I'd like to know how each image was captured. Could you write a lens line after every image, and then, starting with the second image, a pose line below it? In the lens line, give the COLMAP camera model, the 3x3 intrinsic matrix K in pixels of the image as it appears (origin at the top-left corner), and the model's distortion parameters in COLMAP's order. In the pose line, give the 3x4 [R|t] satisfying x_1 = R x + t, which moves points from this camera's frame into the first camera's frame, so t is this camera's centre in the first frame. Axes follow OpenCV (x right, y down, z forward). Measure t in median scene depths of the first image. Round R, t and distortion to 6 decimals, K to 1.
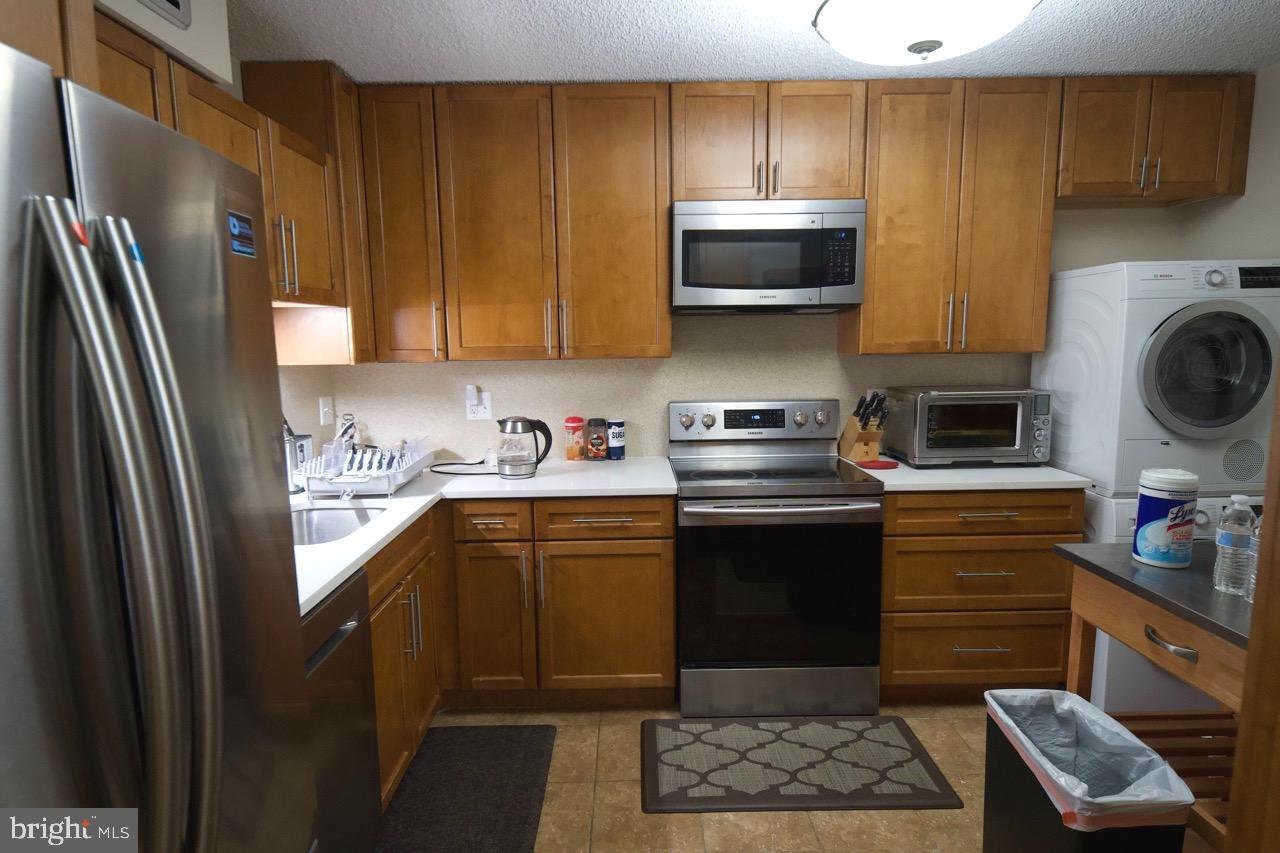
lens RADIAL K [[675.1, 0, 636.2], [0, 675.1, 423.4], [0, 0, 1]] dist [0.028308, -0.023426]
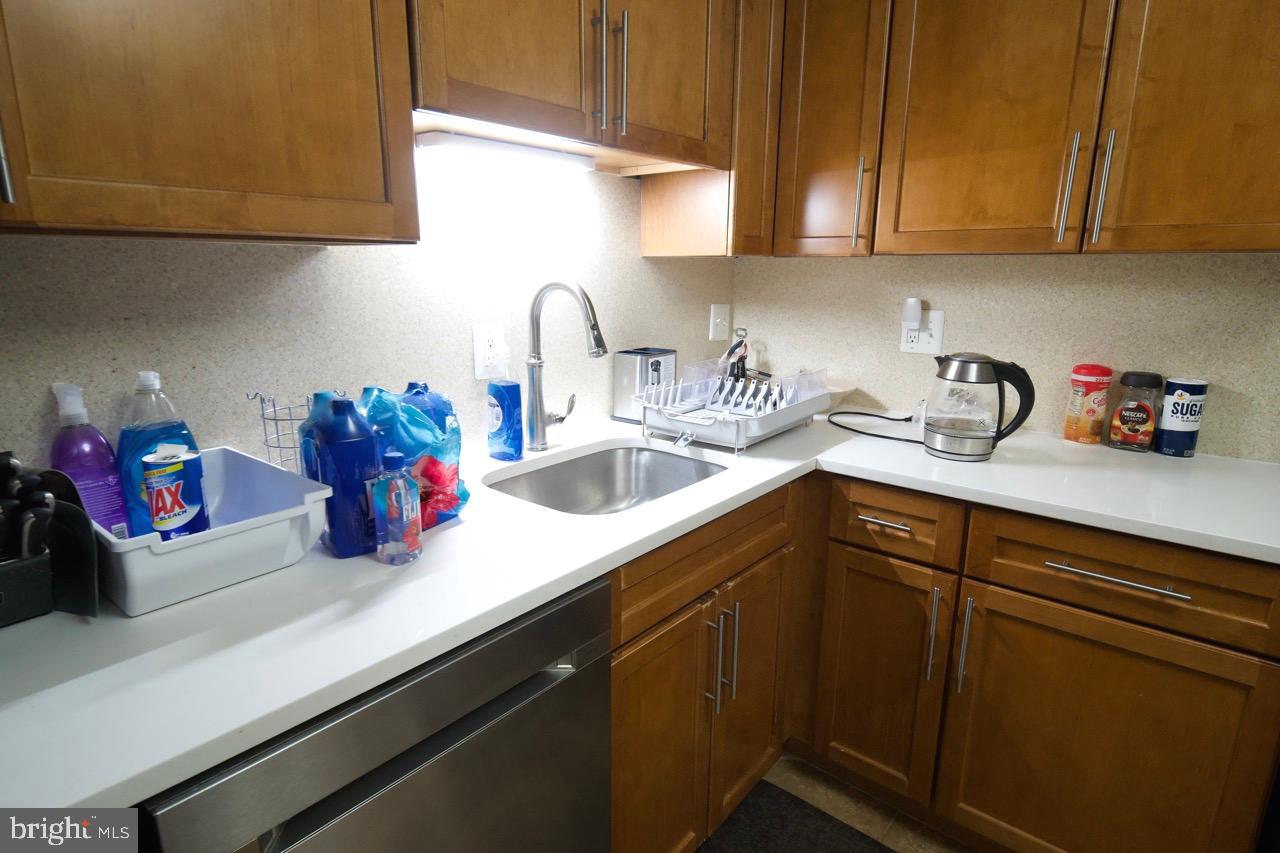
lens RADIAL K [[675.1, 0, 636.2], [0, 675.1, 423.4], [0, 0, 1]] dist [0.028308, -0.023426]
pose [[0.759325, 0.166647, -0.629011, -0.020175], [-0.098518, 0.984949, 0.142020, -0.005422], [0.643211, -0.045870, 0.764314, 0.382345]]
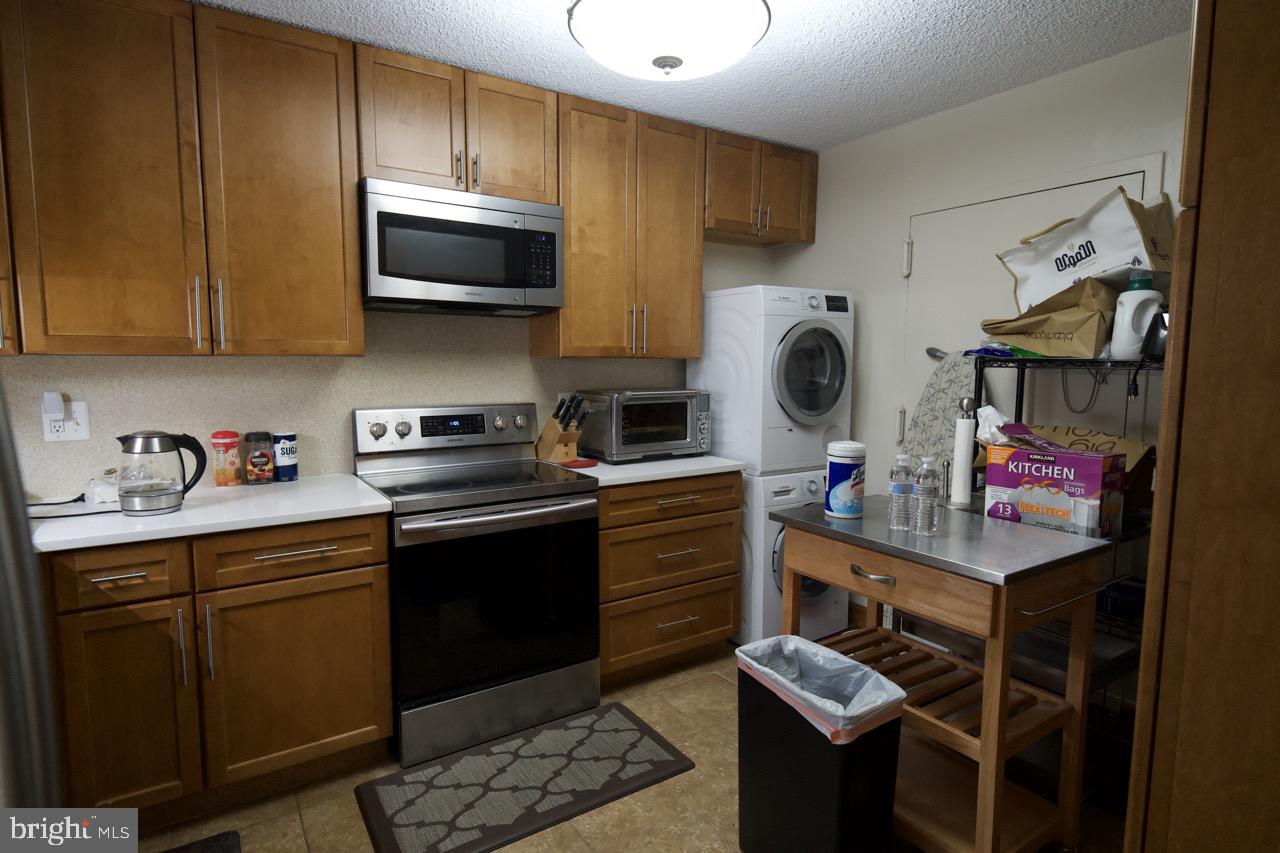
lens RADIAL K [[675.1, 0, 636.2], [0, 675.1, 423.4], [0, 0, 1]] dist [0.028308, -0.023426]
pose [[0.840728, -0.033763, 0.540404, -0.135693], [0.050213, 0.998615, -0.015728, 0.020850], [-0.539125, 0.040359, 0.841258, 0.088185]]
